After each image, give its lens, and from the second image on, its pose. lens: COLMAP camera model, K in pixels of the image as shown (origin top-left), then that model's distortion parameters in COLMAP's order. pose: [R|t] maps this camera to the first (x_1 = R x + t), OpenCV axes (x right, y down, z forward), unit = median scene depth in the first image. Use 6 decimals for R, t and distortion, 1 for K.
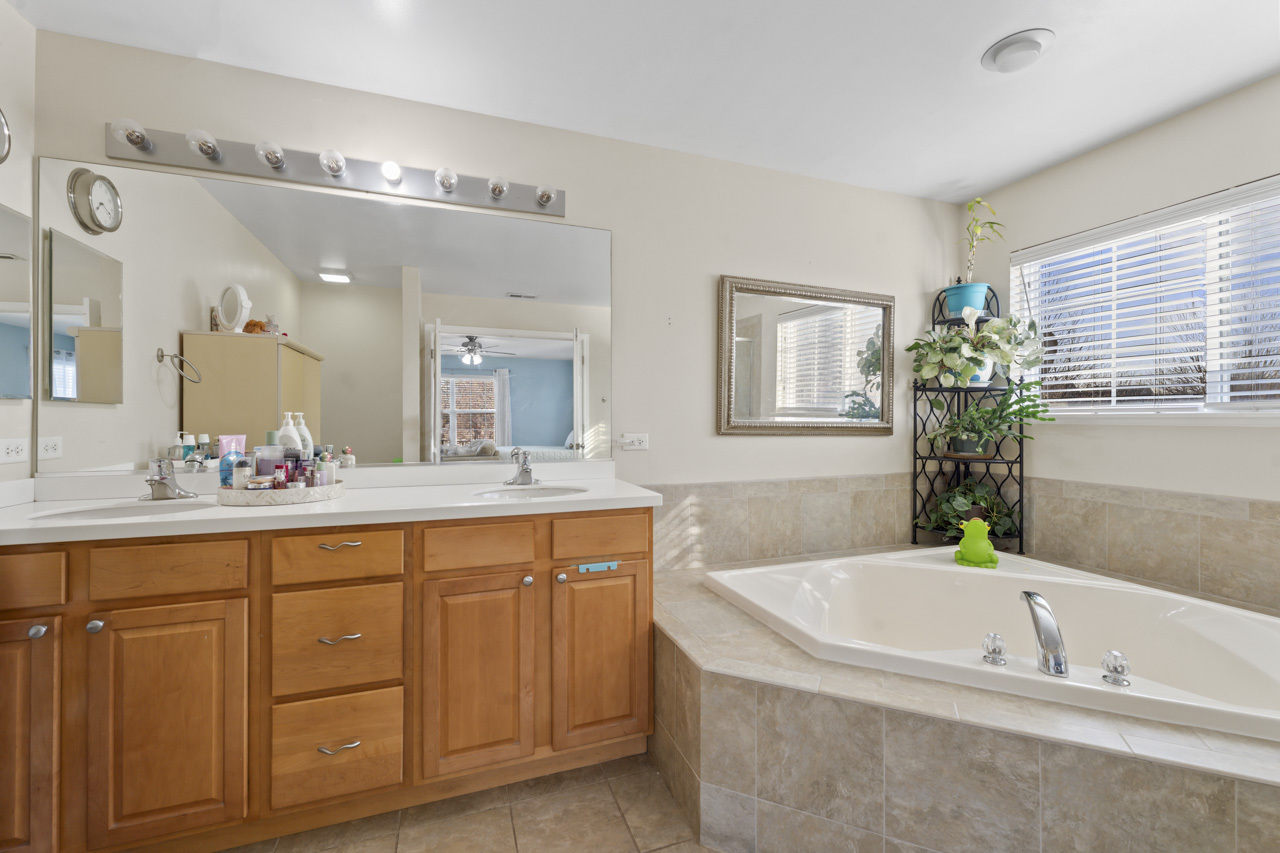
lens RADIAL K [[515.9, 0, 640.0], [0, 515.9, 426.5], [0, 0, 1]] dist [0.000156, -0.000007]
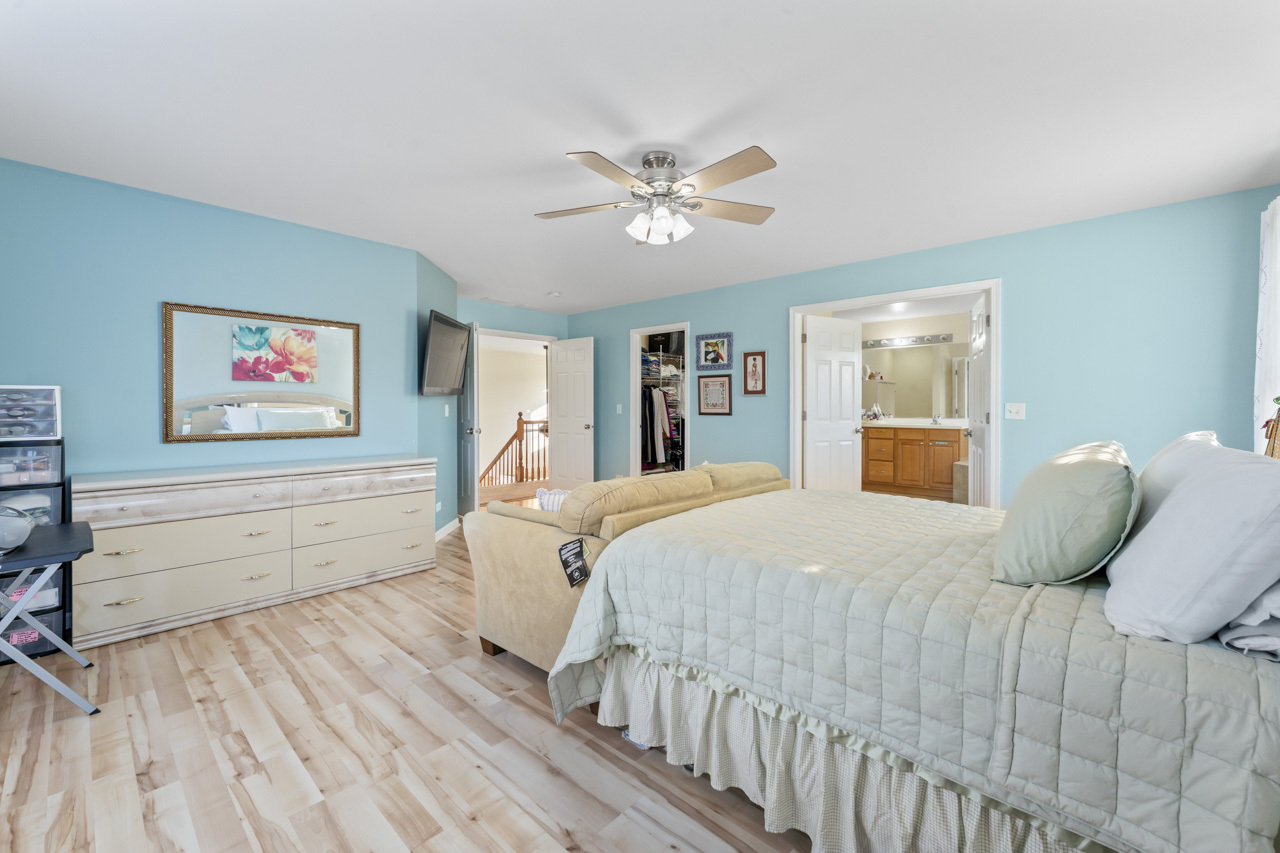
lens RADIAL K [[518.1, 0, 636.3], [0, 518.1, 409.6], [0, 0, 1]] dist [0.000196, -0.000191]
pose [[0.451395, 0.004306, -0.892314, 2.437424], [-0.001943, 0.999991, 0.003843, 0.006548], [0.892322, -0.000001, 0.451399, -2.916784]]
